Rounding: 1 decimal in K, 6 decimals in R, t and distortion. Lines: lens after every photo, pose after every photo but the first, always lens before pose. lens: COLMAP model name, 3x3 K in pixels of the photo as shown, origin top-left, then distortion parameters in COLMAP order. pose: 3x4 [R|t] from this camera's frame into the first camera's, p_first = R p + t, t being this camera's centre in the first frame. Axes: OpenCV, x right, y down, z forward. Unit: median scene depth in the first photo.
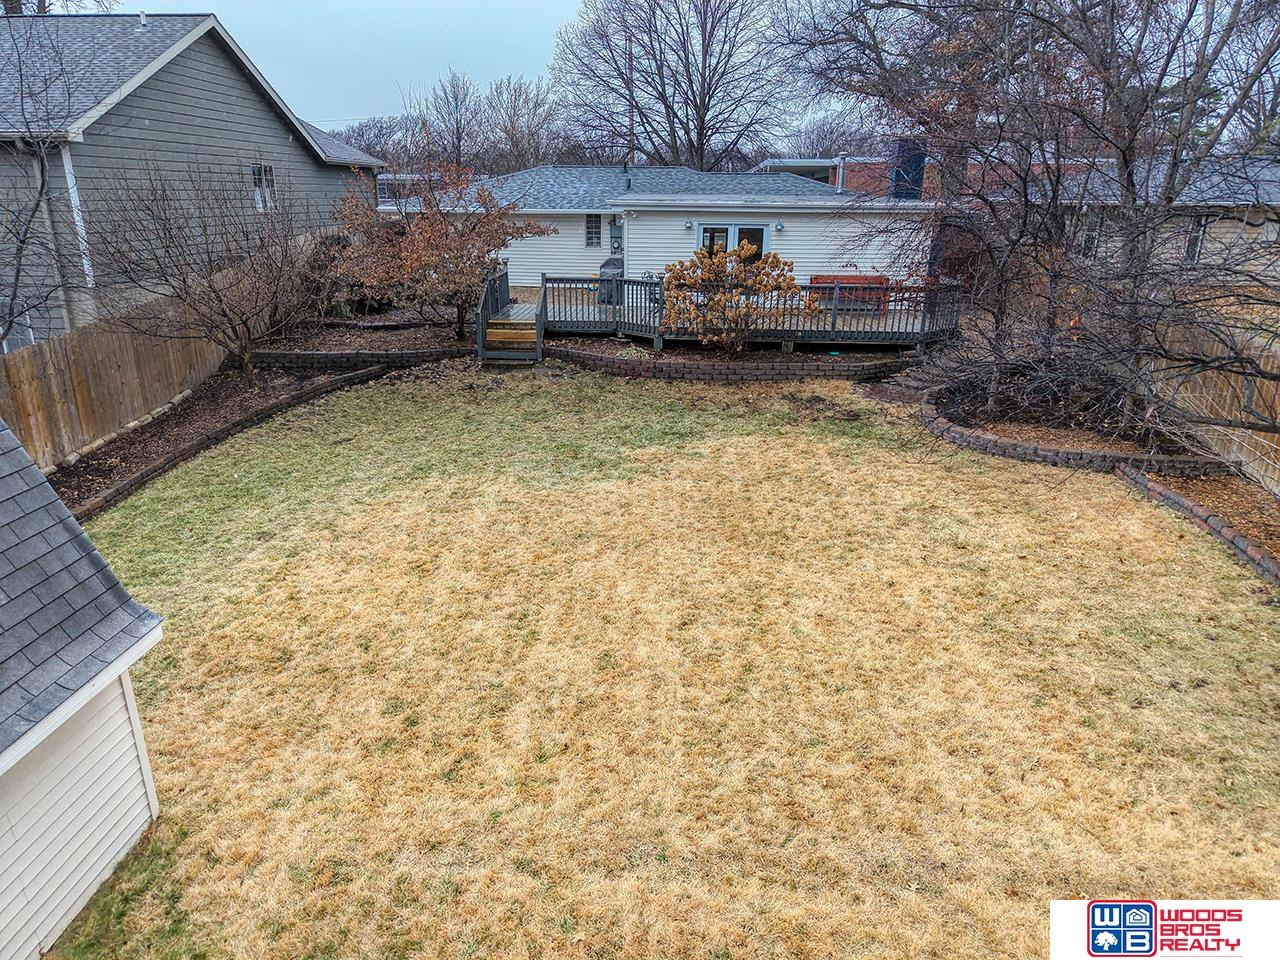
lens RADIAL K [[878.2, 0, 640.0], [0, 878.2, 480.0], [0, 0, 1]] dist [0.094406, -0.030090]
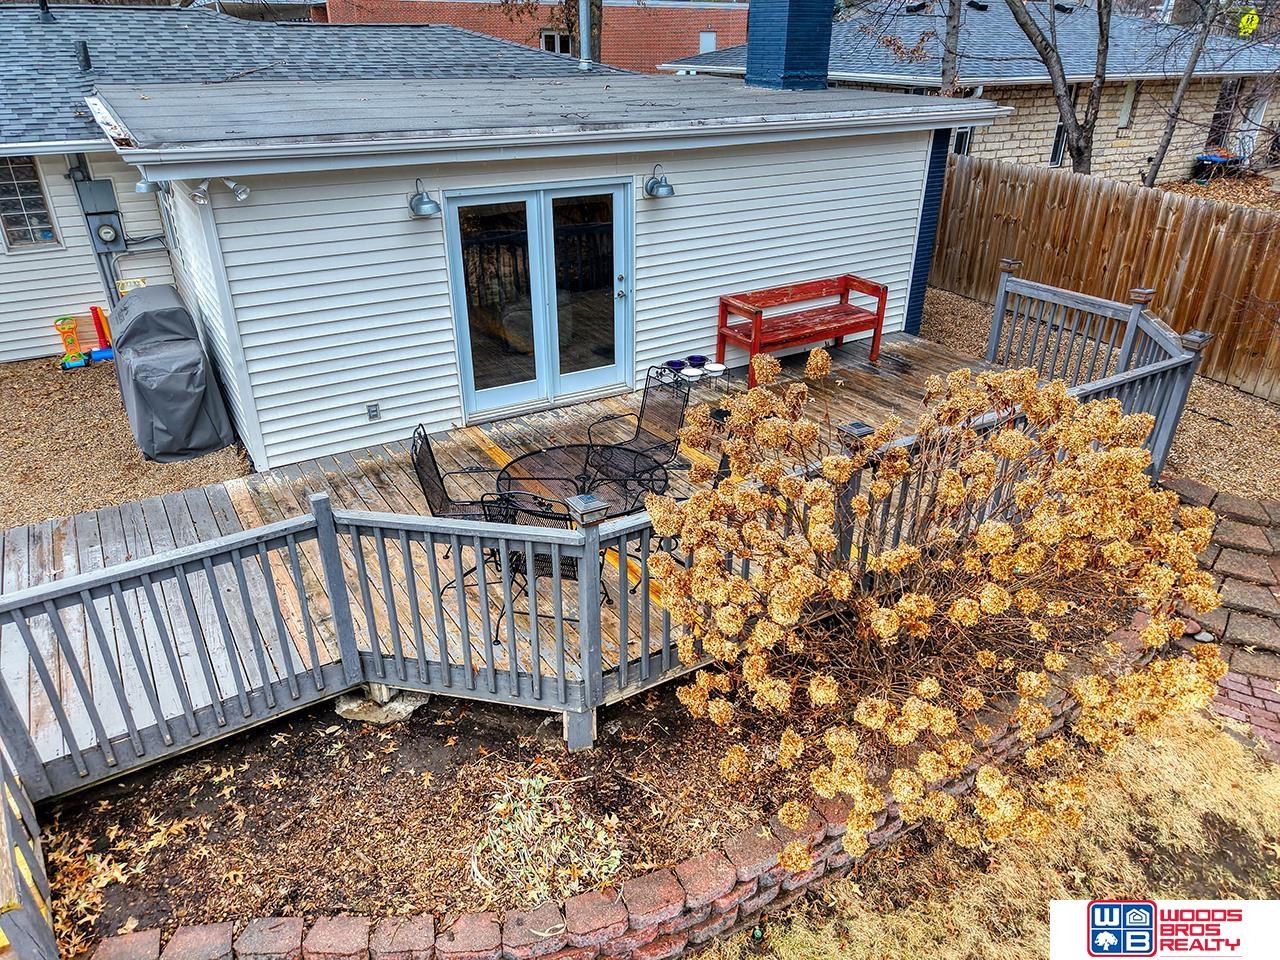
lens RADIAL K [[858.1, 0, 640.0], [0, 858.1, 480.0], [0, 0, 1]] dist [0.025699, -0.027837]
pose [[0.818488, -0.272130, 0.505987, -0.067050], [0.185203, 0.958667, 0.216005, -0.247309], [-0.543855, -0.083087, 0.835056, 0.690218]]
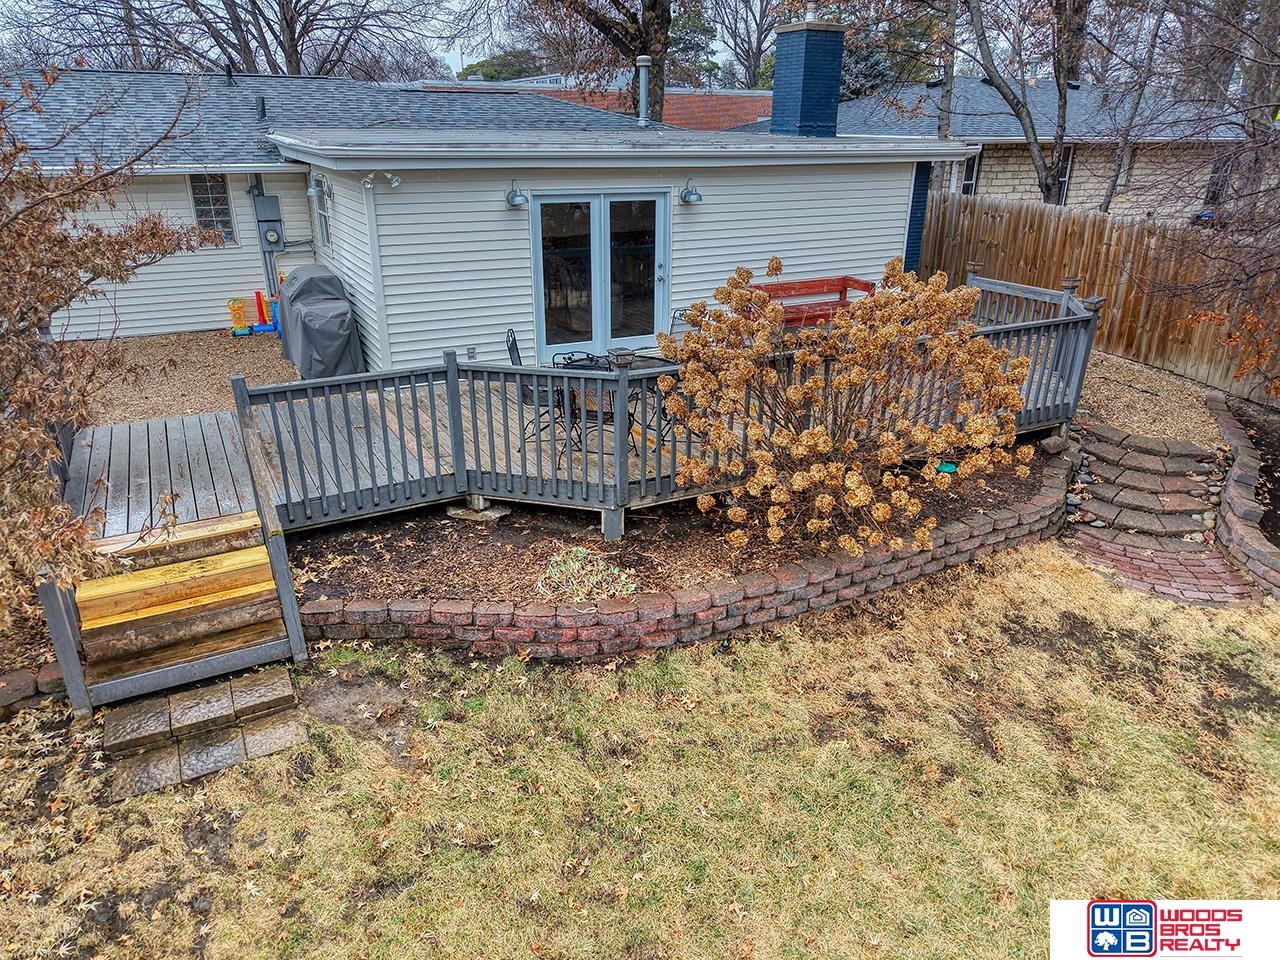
lens RADIAL K [[858.1, 0, 640.0], [0, 858.1, 480.0], [0, 0, 1]] dist [0.025699, -0.027837]
pose [[0.857553, -0.202259, 0.472964, -0.126928], [0.164914, 0.979023, 0.119659, -0.192271], [-0.487244, -0.024616, 0.872919, 0.589599]]
